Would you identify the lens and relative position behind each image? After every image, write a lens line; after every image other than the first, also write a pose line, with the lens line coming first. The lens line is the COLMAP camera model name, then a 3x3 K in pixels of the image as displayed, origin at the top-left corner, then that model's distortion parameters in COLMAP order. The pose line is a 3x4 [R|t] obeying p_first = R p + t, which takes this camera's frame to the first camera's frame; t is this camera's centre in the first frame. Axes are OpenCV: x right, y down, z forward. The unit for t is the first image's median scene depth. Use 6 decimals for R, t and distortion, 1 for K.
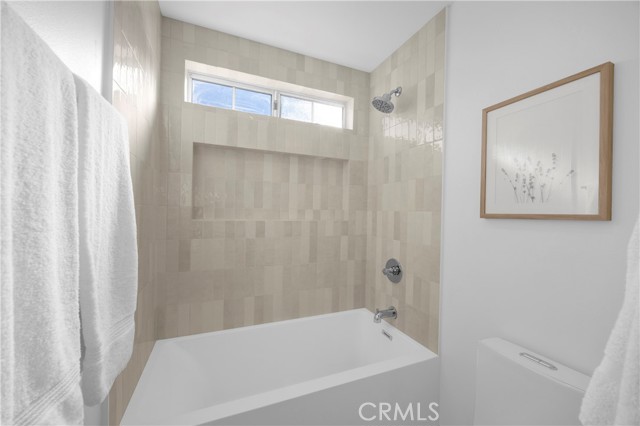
lens RADIAL K [[263.8, 0, 324.1], [0, 263.8, 212.7], [0, 0, 1]] dist [-0.004096, 0.002281]
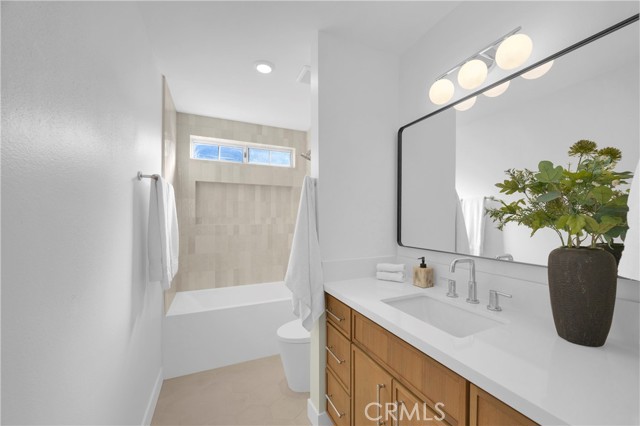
lens RADIAL K [[263.8, 0, 336.2], [0, 263.8, 221.3], [0, 0, 1]] dist [-0.004096, 0.002281]
pose [[0.999071, -0.015848, 0.040082, 0.333163], [0.015530, 0.999845, 0.008250, 0.002987], [-0.040207, -0.007619, 0.999162, -0.723531]]
